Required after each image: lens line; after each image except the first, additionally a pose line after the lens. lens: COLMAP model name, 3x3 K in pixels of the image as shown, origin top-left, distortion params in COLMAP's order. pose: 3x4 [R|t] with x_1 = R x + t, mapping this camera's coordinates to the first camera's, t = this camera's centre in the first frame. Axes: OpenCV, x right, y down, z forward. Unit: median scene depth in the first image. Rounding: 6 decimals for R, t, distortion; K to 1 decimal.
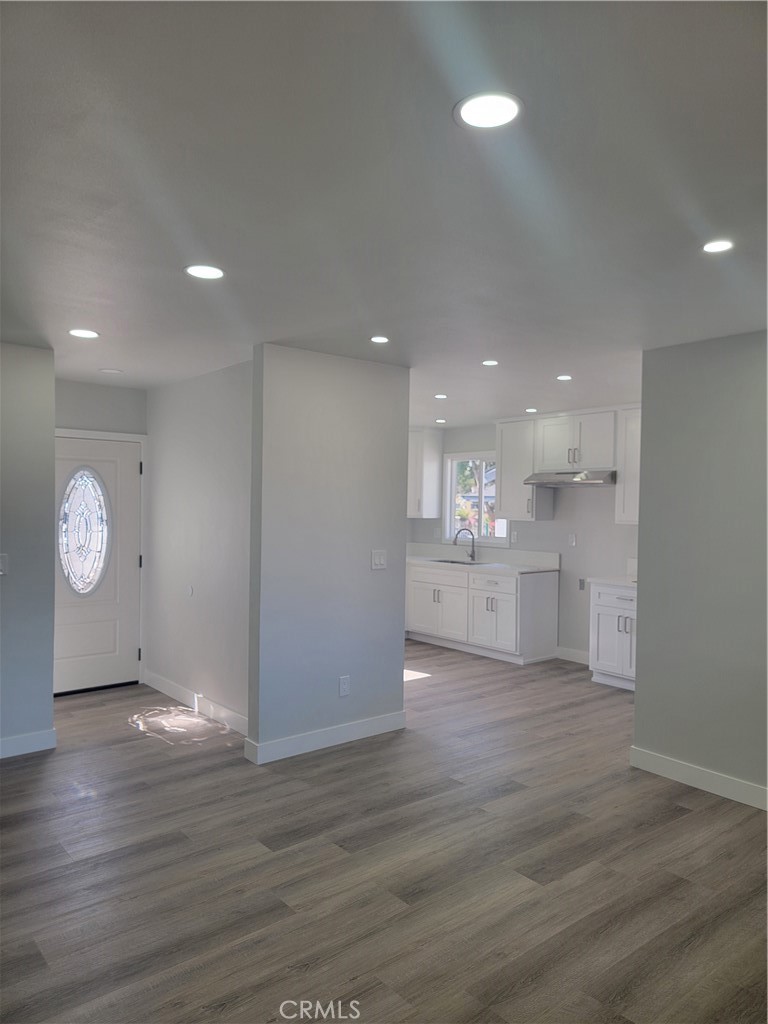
lens RADIAL K [[719.5, 0, 385.5], [0, 719.5, 526.3], [0, 0, 1]] dist [0.070193, -0.000986]
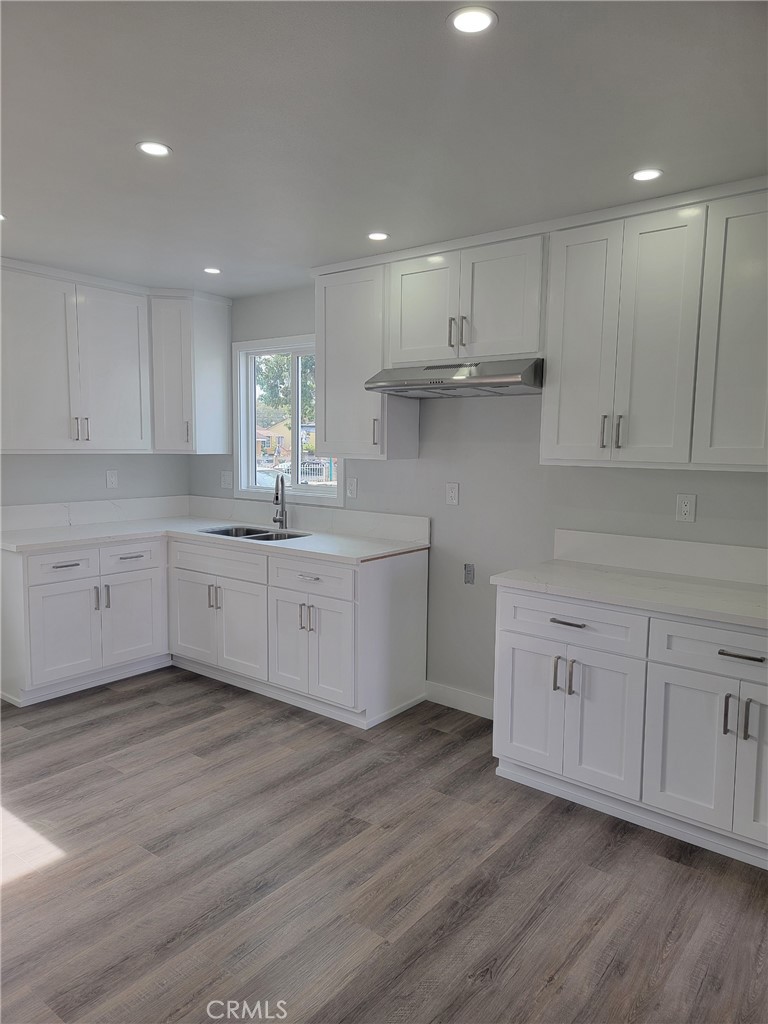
lens RADIAL K [[719.5, 0, 385.5], [0, 719.5, 526.3], [0, 0, 1]] dist [0.070193, -0.000986]
pose [[0.979467, -0.025207, 0.200025, 0.101795], [0.007039, 0.995824, 0.091025, -0.007524], [-0.201484, -0.087747, 0.975553, 0.492682]]
